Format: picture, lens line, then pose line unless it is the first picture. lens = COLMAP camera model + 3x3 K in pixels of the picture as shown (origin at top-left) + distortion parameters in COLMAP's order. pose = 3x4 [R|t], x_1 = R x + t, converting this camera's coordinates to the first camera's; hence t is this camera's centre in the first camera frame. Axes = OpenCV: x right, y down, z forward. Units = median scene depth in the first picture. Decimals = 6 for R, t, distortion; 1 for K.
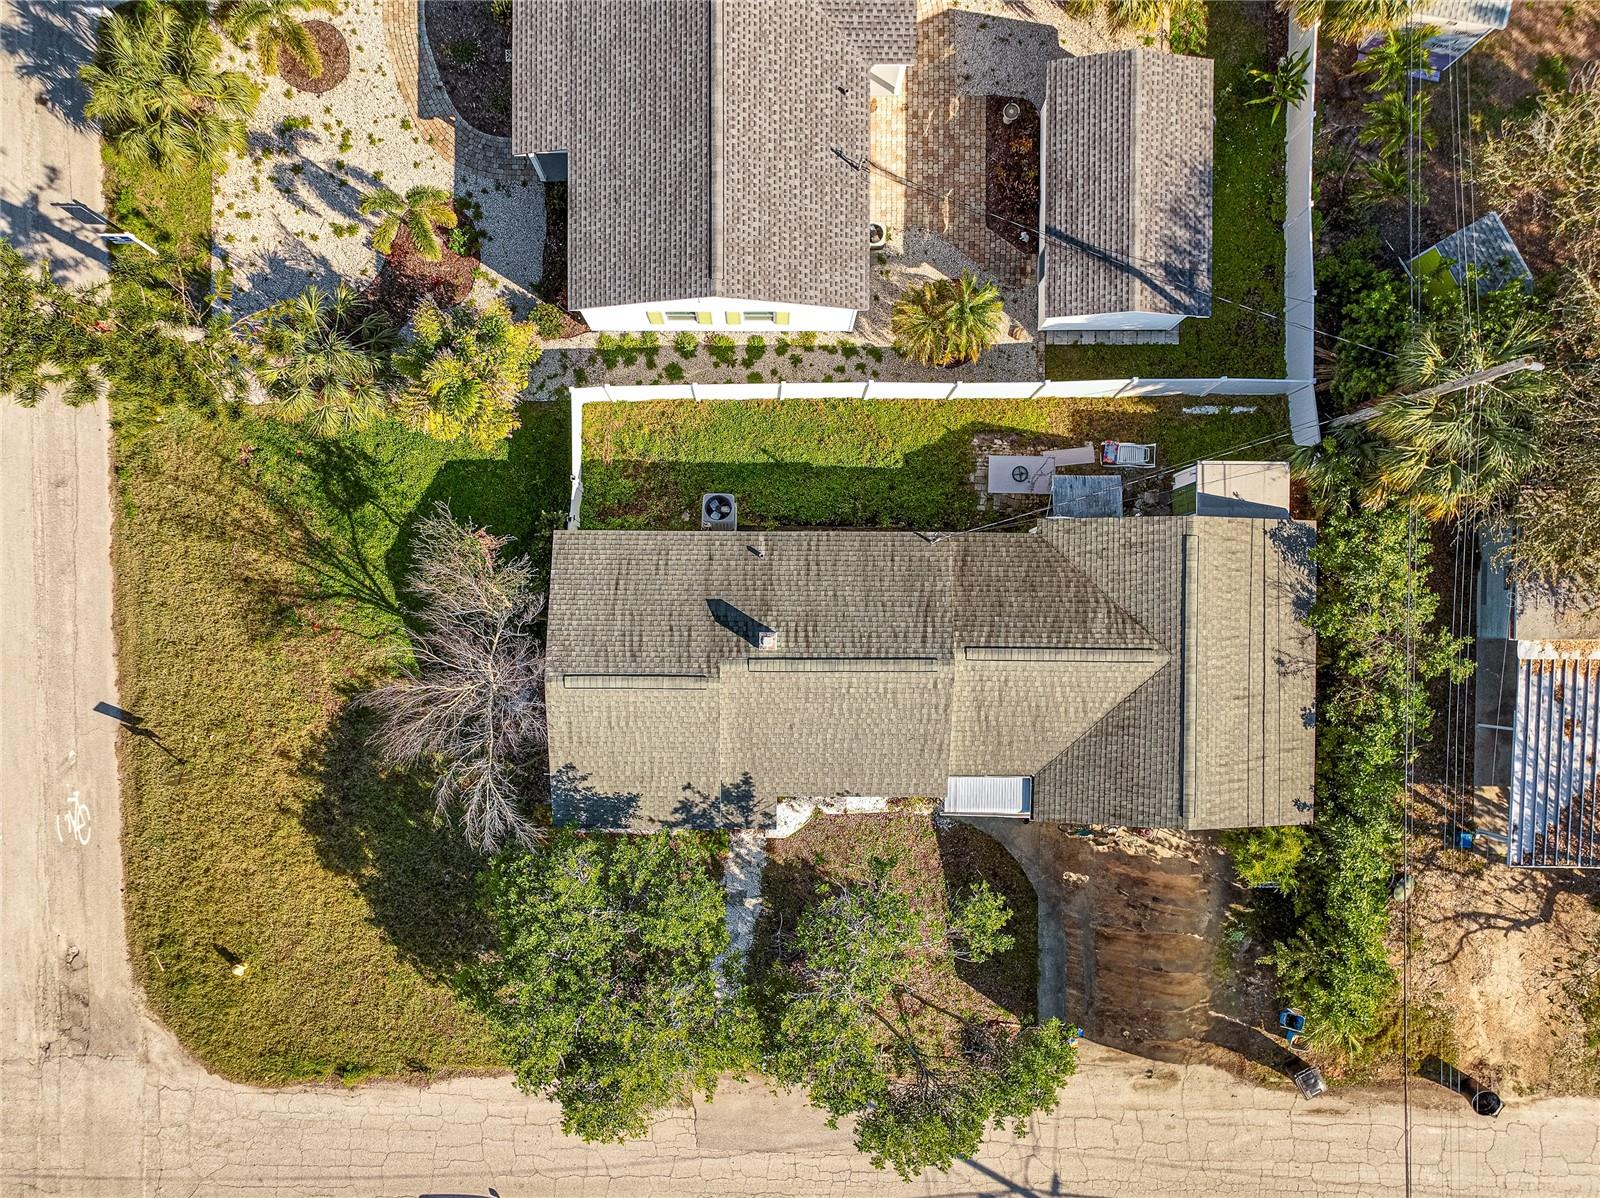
lens RADIAL K [[1120.7, 0, 798.9], [0, 1120.7, 603.8], [0, 0, 1]] dist [0.010620, 0.001030]
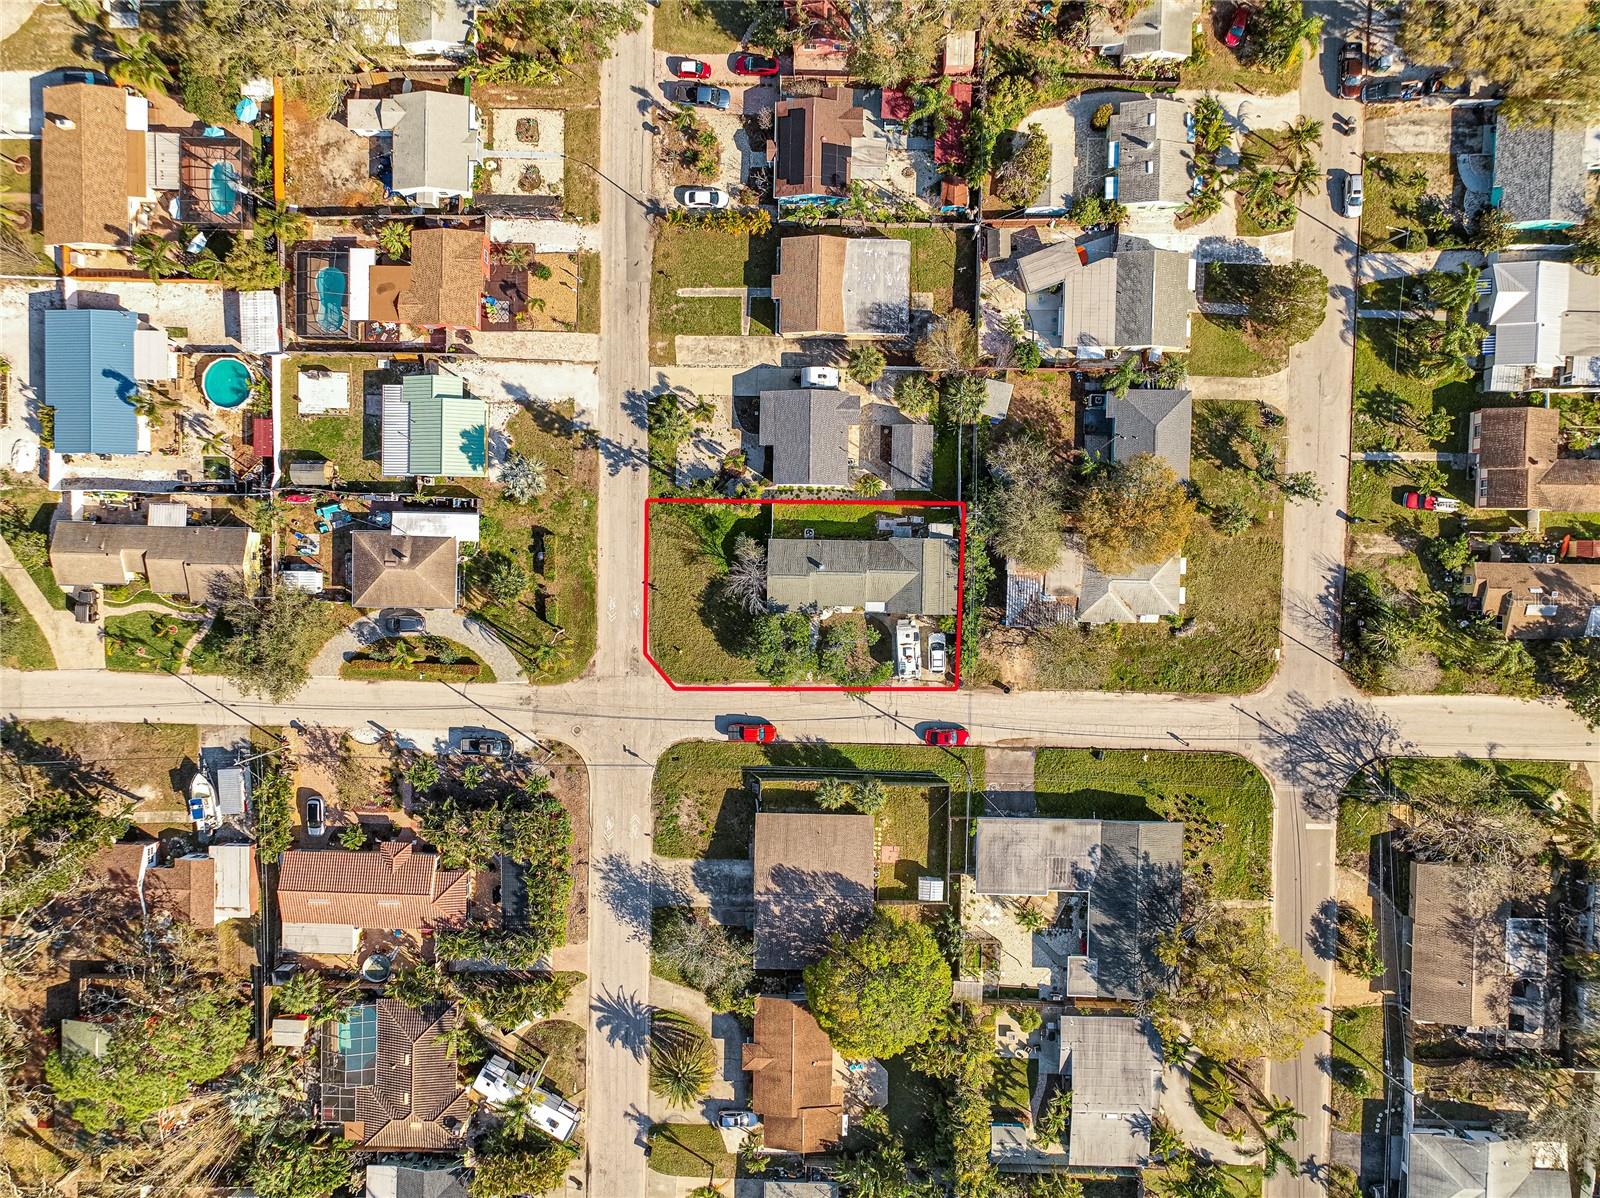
lens RADIAL K [[1120.7, 0, 799.3], [0, 1120.7, 598.4], [0, 0, 1]] dist [0.010620, 0.001030]
pose [[0.998877, 0.016109, -0.044566, 0.070449], [-0.013856, 0.998632, 0.050417, -0.053149], [0.045317, -0.049743, 0.997733, -2.881809]]
